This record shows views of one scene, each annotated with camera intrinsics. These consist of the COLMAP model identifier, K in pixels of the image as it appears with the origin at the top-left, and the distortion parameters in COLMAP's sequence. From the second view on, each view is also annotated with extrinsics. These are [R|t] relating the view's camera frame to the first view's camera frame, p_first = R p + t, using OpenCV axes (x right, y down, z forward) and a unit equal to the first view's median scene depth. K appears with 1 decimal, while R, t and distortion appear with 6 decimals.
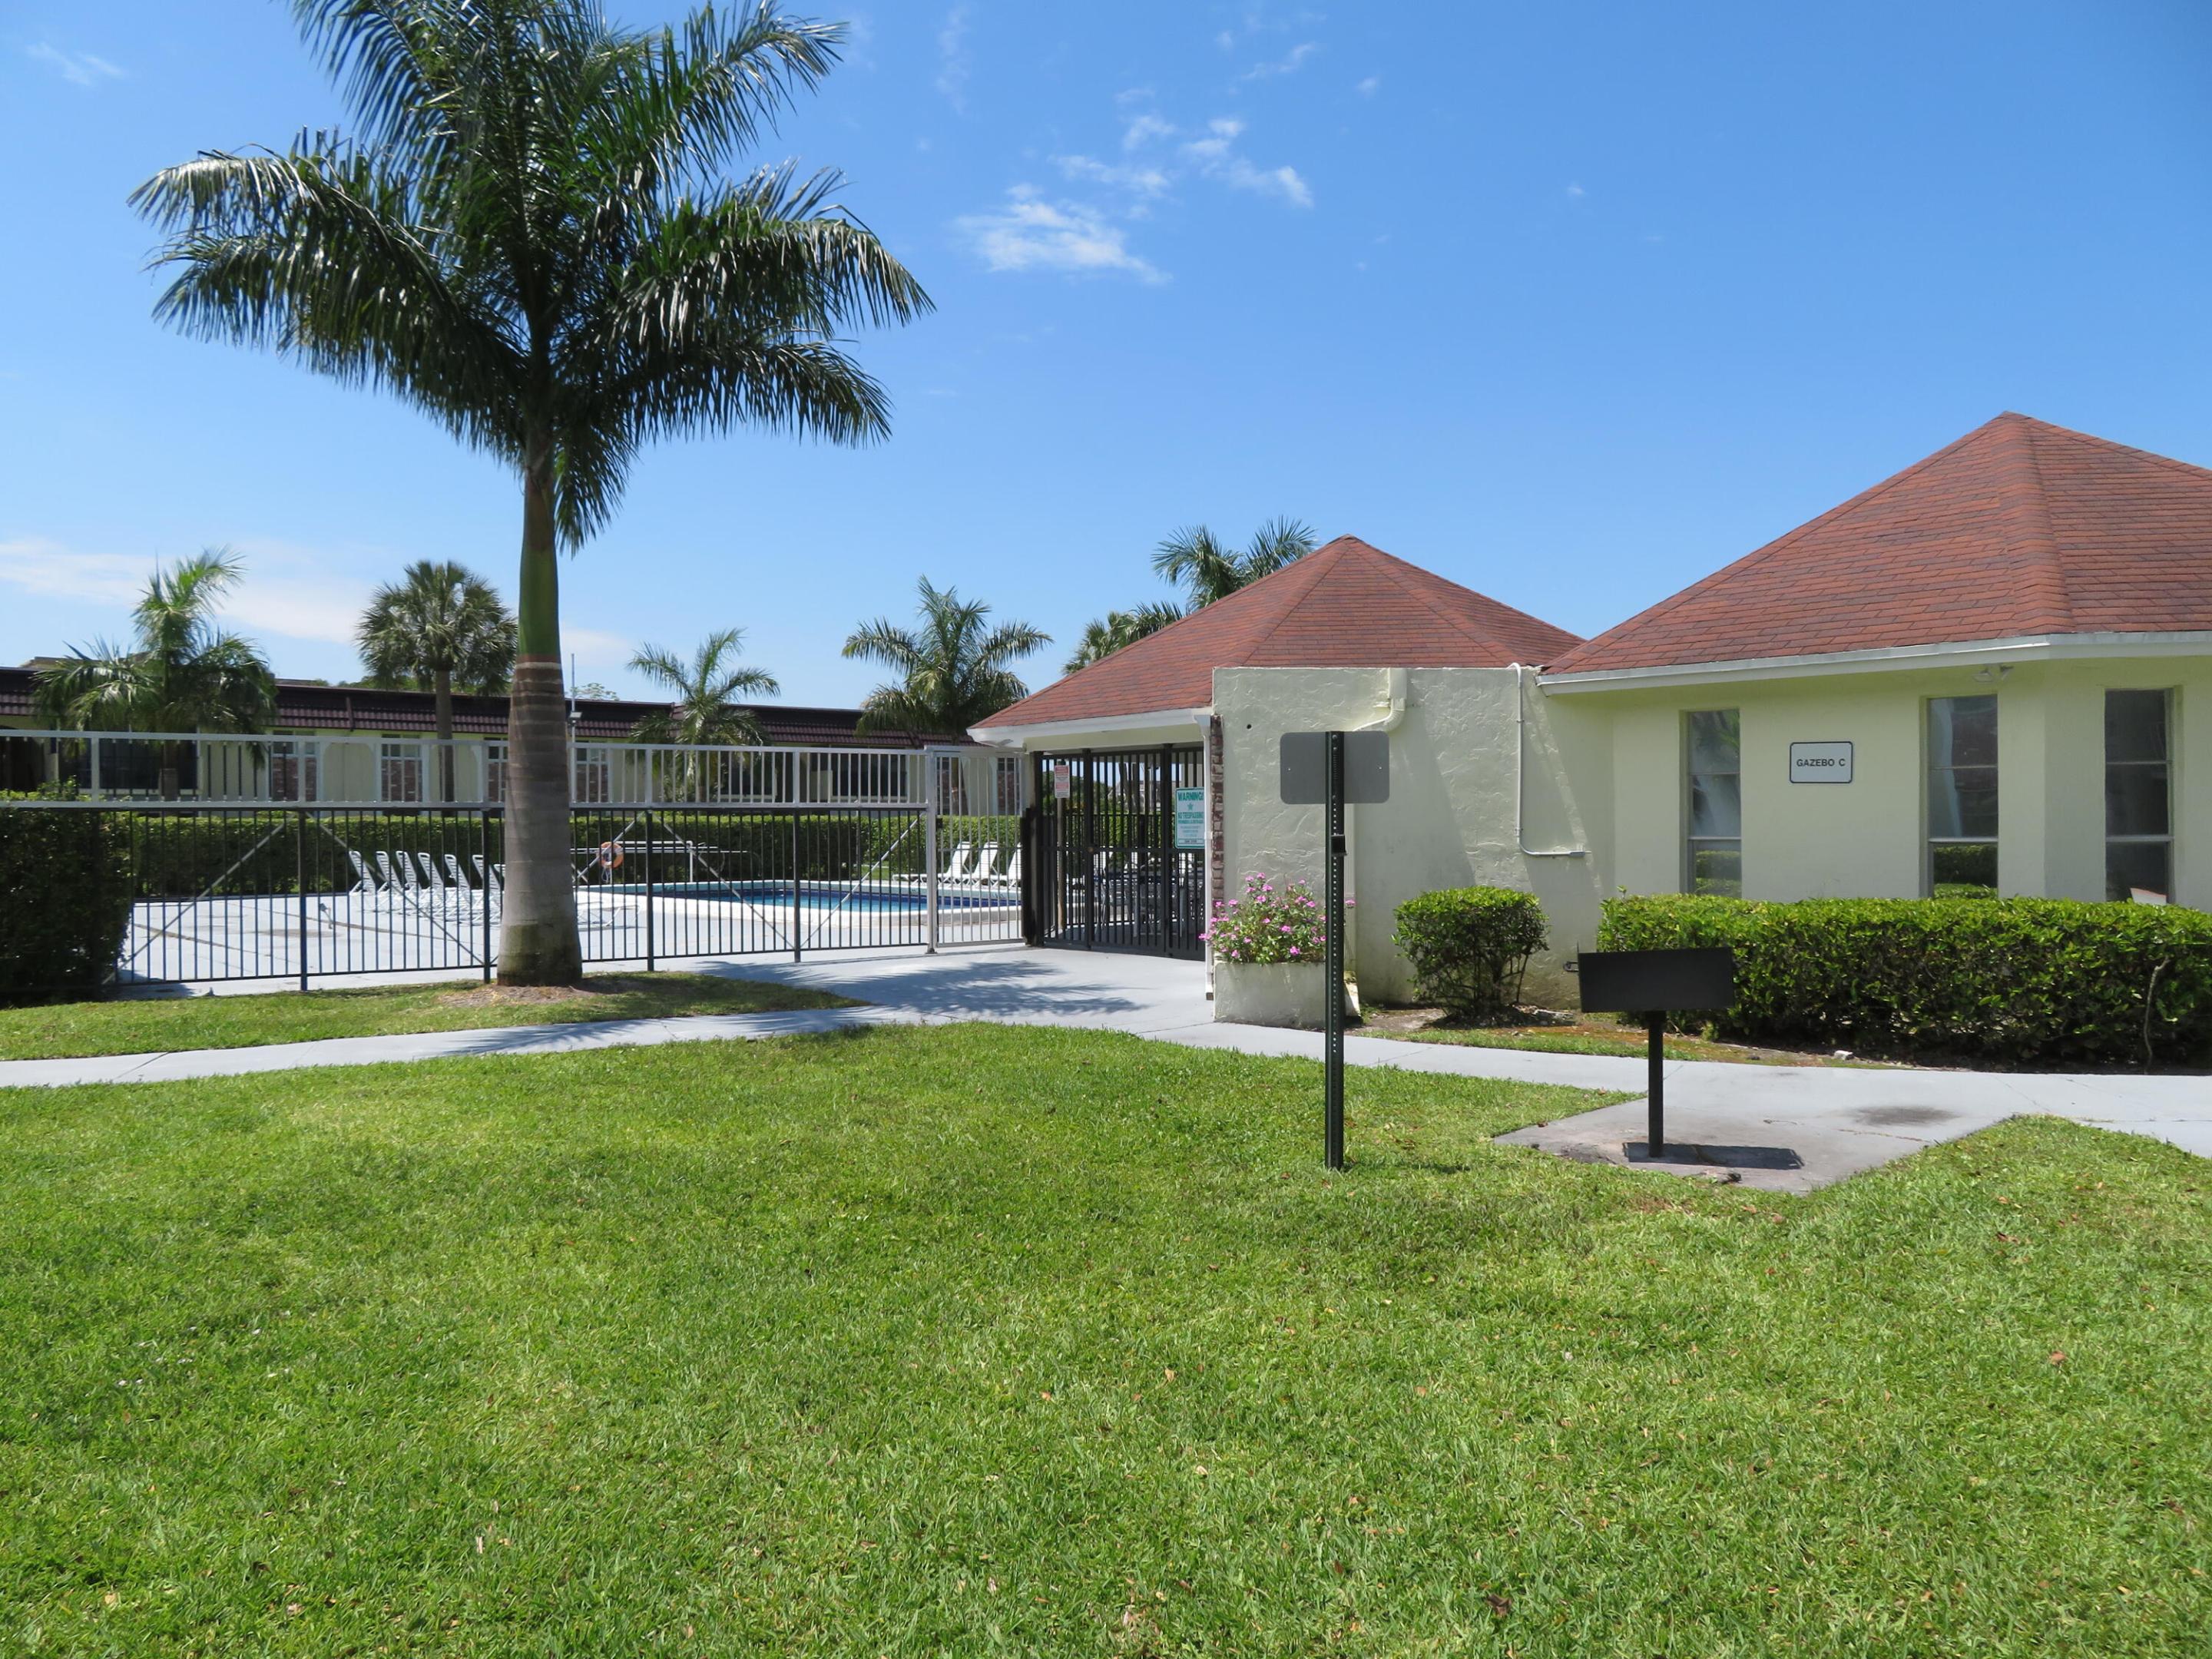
lens RADIAL K [[1567.9, 0, 1106.2], [0, 1567.9, 824.9], [0, 0, 1]] dist [-0.022097, 0.001413]
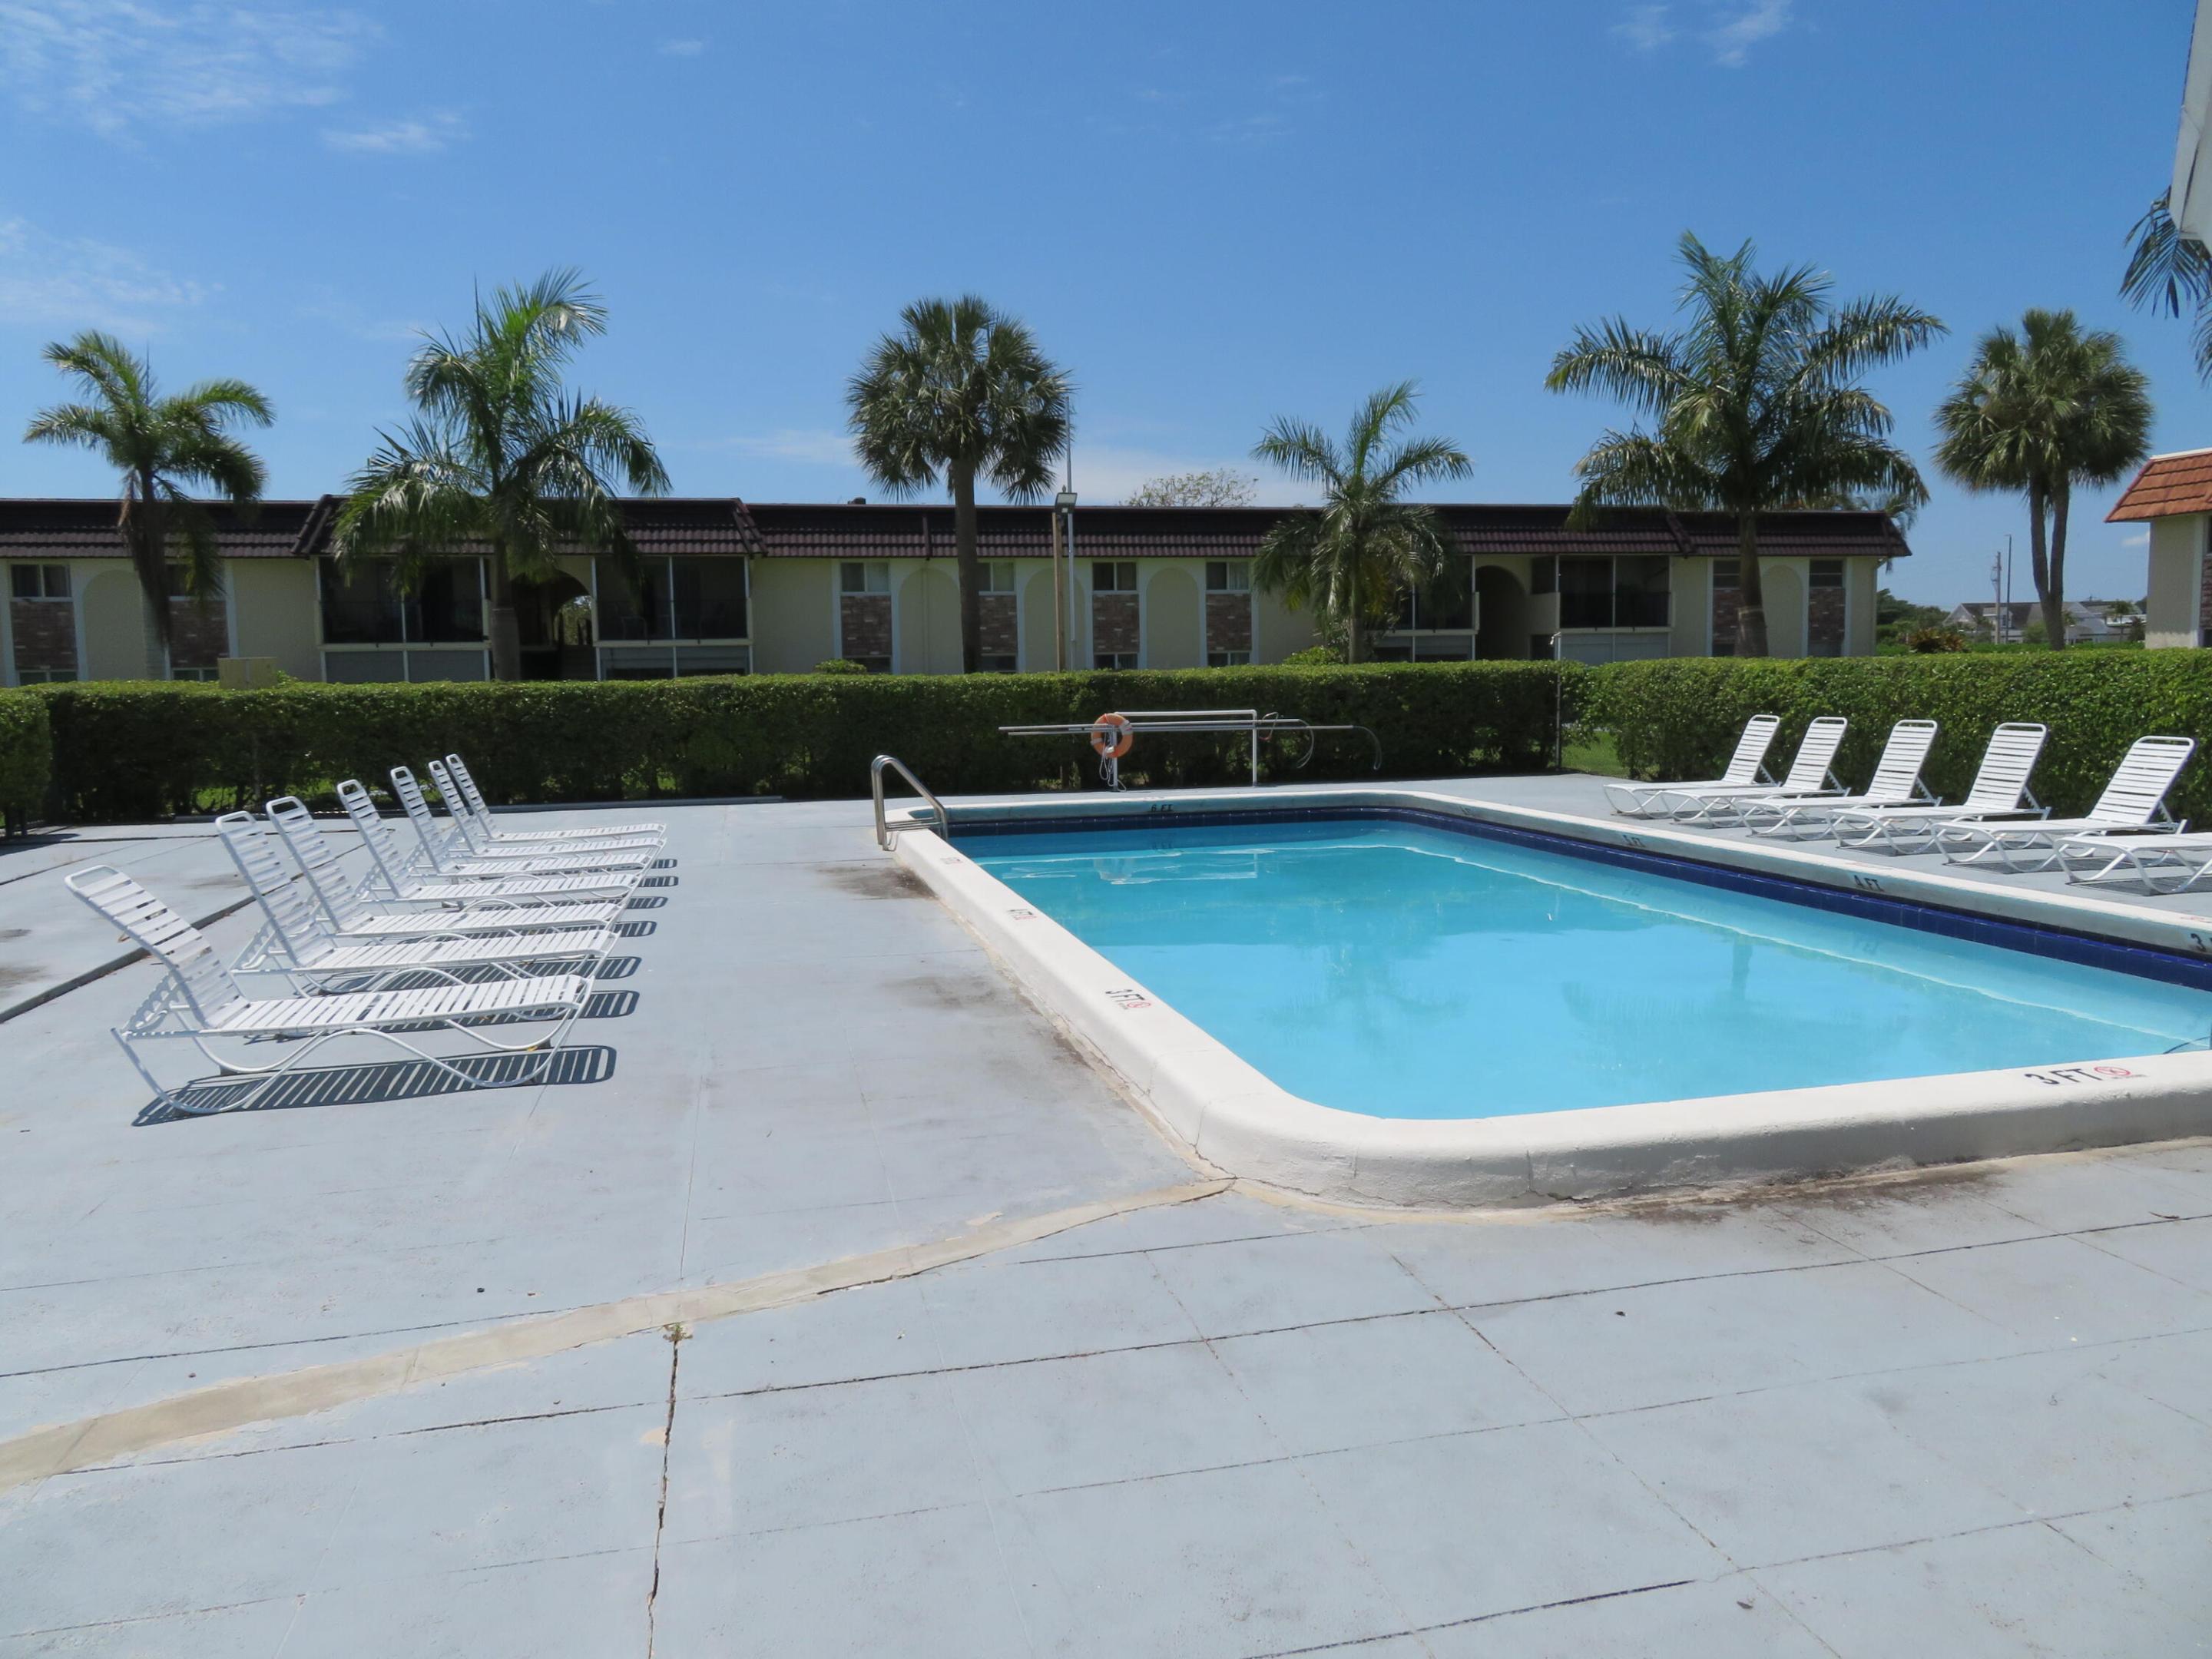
lens RADIAL K [[1567.9, 0, 1106.2], [0, 1567.9, 824.9], [0, 0, 1]] dist [-0.022097, 0.001413]
pose [[0.886364, 0.034385, -0.461710, -0.037868], [0.013146, 0.994967, 0.099336, -0.004916], [0.462802, -0.094117, 0.881451, 0.388063]]
